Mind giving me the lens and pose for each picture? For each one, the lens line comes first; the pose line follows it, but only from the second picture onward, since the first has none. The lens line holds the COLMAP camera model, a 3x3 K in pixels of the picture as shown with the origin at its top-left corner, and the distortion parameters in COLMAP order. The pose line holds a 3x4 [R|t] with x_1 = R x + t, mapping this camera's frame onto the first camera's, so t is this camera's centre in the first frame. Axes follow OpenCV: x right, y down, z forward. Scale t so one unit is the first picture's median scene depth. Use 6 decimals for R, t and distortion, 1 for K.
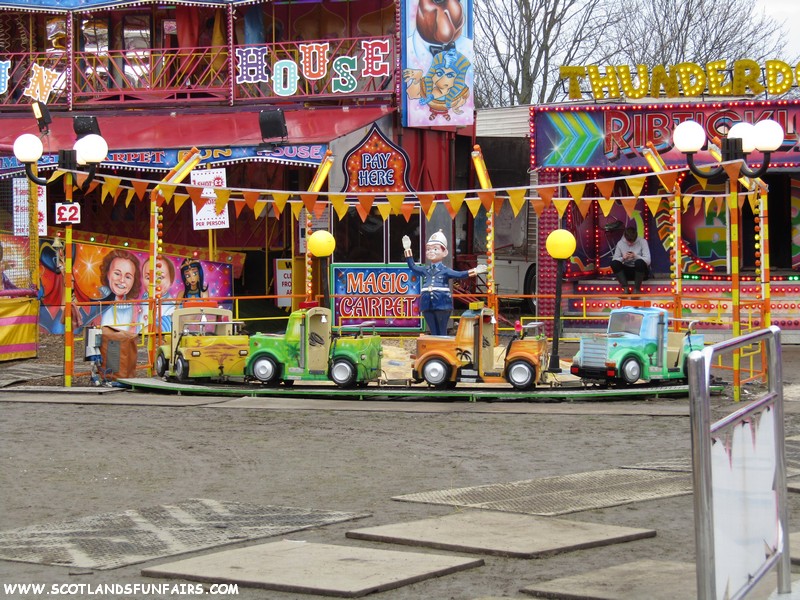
lens RADIAL K [[2404.3, 0, 400.0], [0, 2404.3, 299.9], [0, 0, 1]] dist [-0.023792, 0.000000]
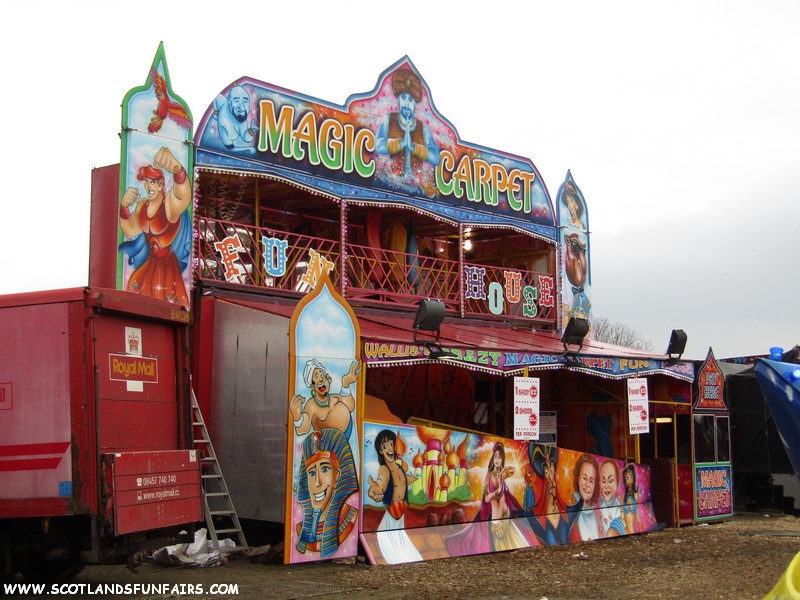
lens RADIAL K [[1263.2, 0, 399.9], [0, 1263.2, 298.6], [0, 0, 1]] dist [0.013154, 0.000000]
pose [[0.296999, 0.110090, 0.948510, -0.632128], [0.034286, 0.991462, -0.125811, -0.021048], [-0.954262, 0.069887, 0.290688, 0.898794]]
